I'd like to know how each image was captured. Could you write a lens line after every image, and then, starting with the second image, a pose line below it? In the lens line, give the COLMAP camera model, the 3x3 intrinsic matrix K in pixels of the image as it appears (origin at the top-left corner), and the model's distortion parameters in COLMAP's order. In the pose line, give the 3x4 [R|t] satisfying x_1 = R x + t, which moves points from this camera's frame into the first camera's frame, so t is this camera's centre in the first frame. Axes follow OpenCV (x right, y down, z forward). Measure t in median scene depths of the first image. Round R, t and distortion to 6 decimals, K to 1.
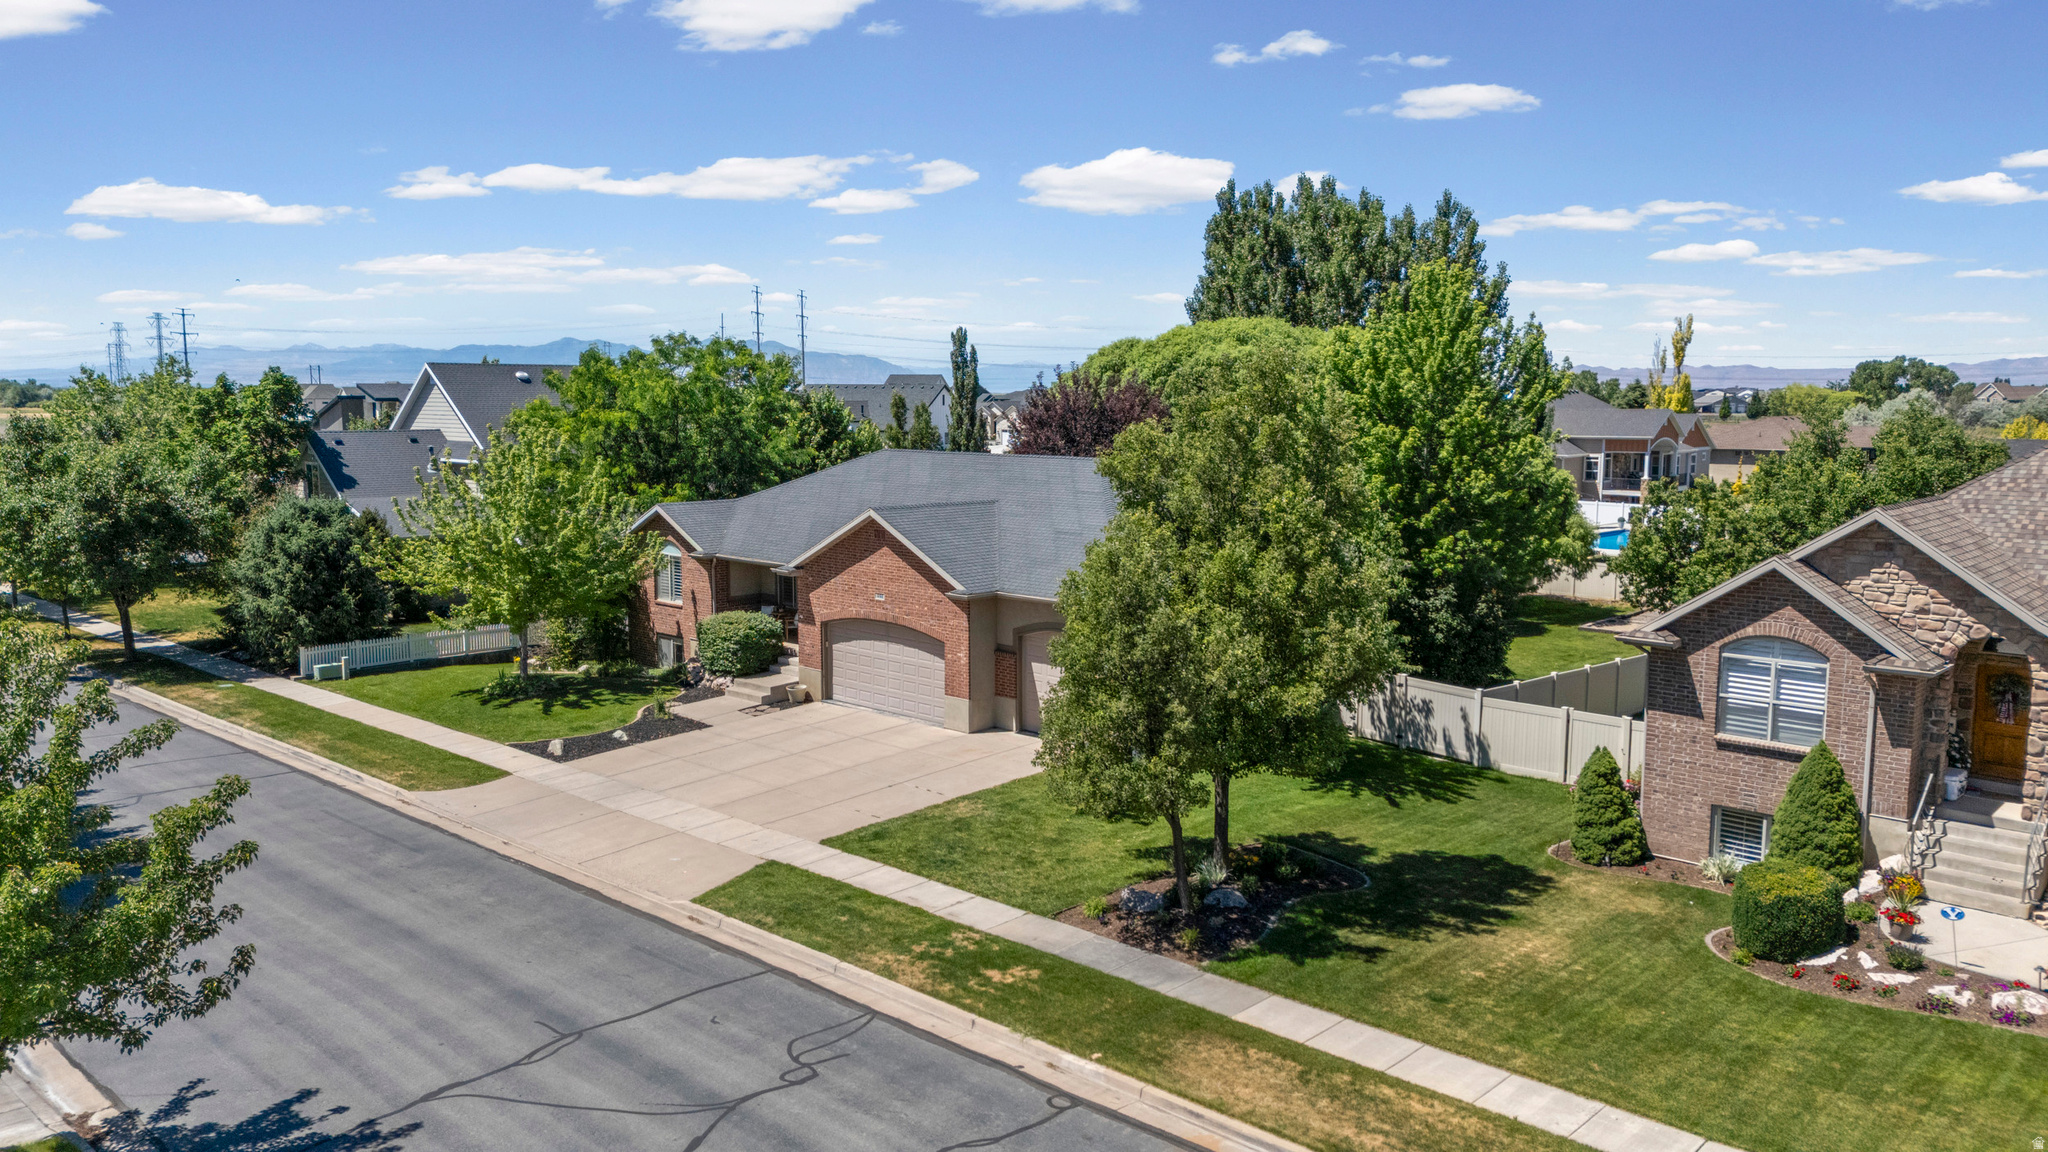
lens RADIAL K [[1486.6, 0, 1021.9], [0, 1486.6, 575.6], [0, 0, 1]] dist [0.016356, 0.001141]
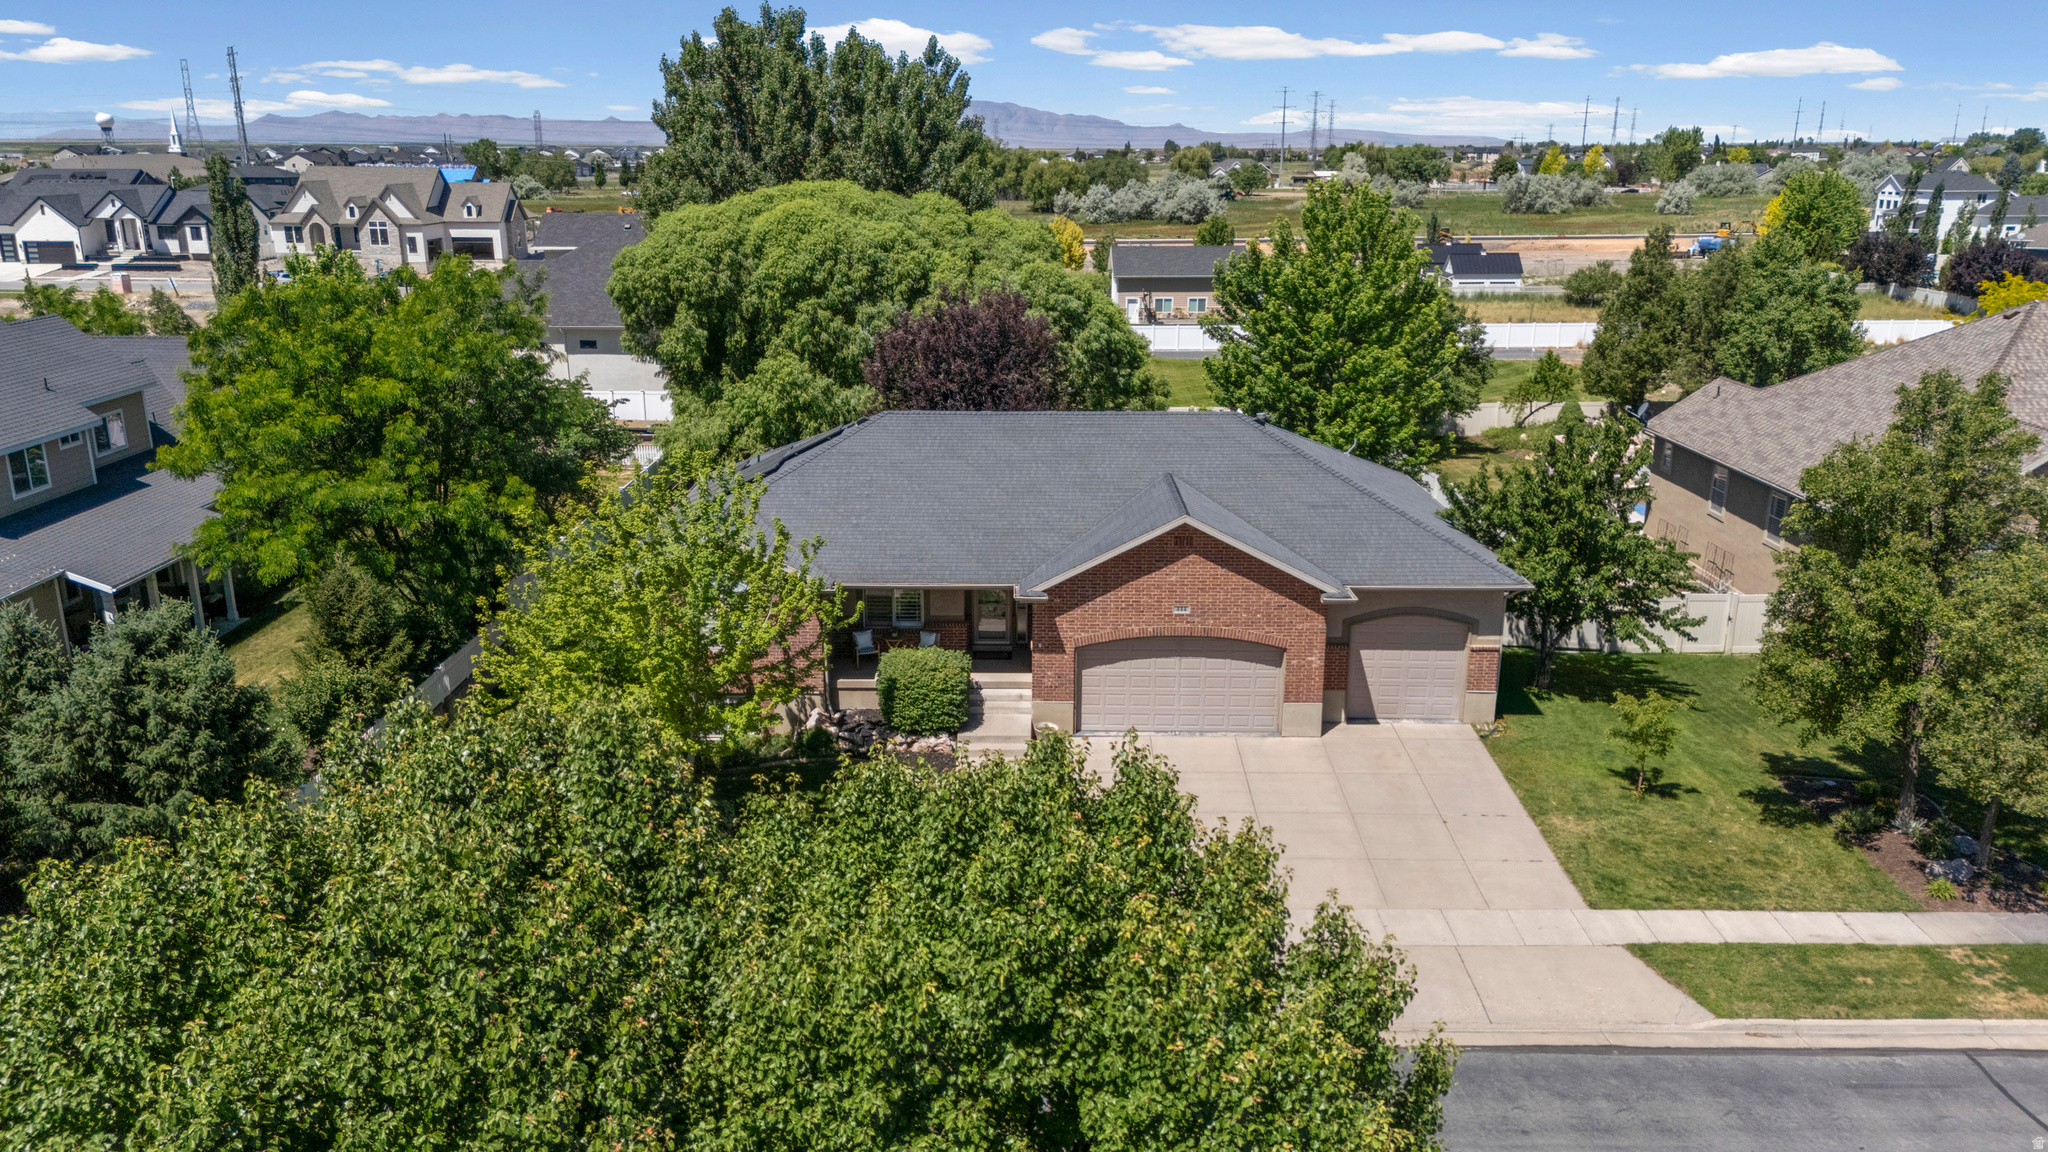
lens RADIAL K [[1486.6, 0, 1022.2], [0, 1486.6, 576.0], [0, 0, 1]] dist [0.016356, 0.001141]
pose [[0.734201, -0.191378, 0.651401, -1.014655], [0.085590, 0.977885, 0.190827, -0.251653], [-0.673515, -0.084352, 0.734345, 0.568974]]
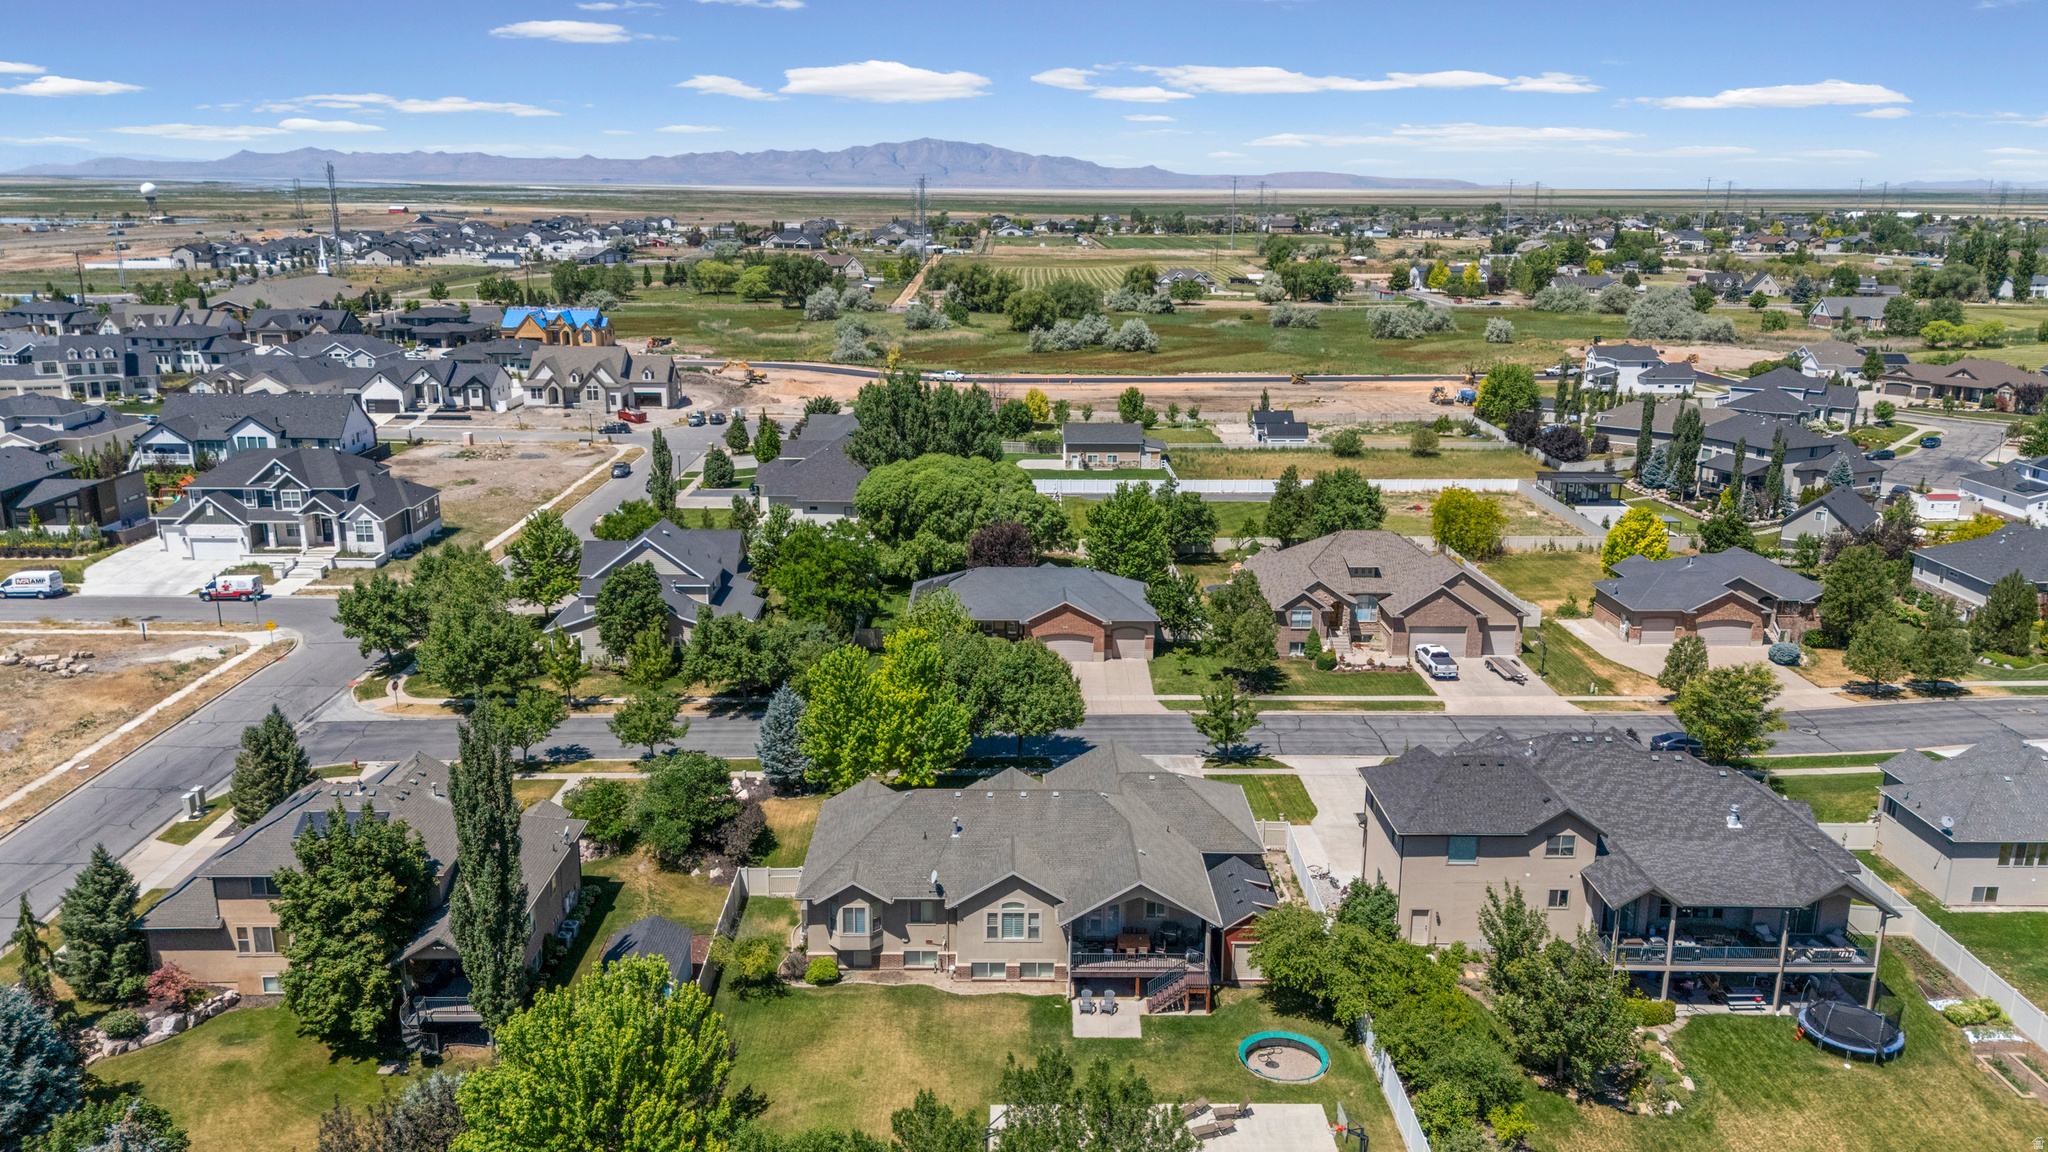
lens RADIAL K [[1486.6, 0, 1022.0], [0, 1486.6, 575.2], [0, 0, 1]] dist [0.016356, 0.001141]
pose [[0.722854, -0.173704, 0.668812, -3.174481], [0.081296, 0.982545, 0.167321, -0.888091], [-0.686202, -0.066577, 0.724358, -1.751726]]
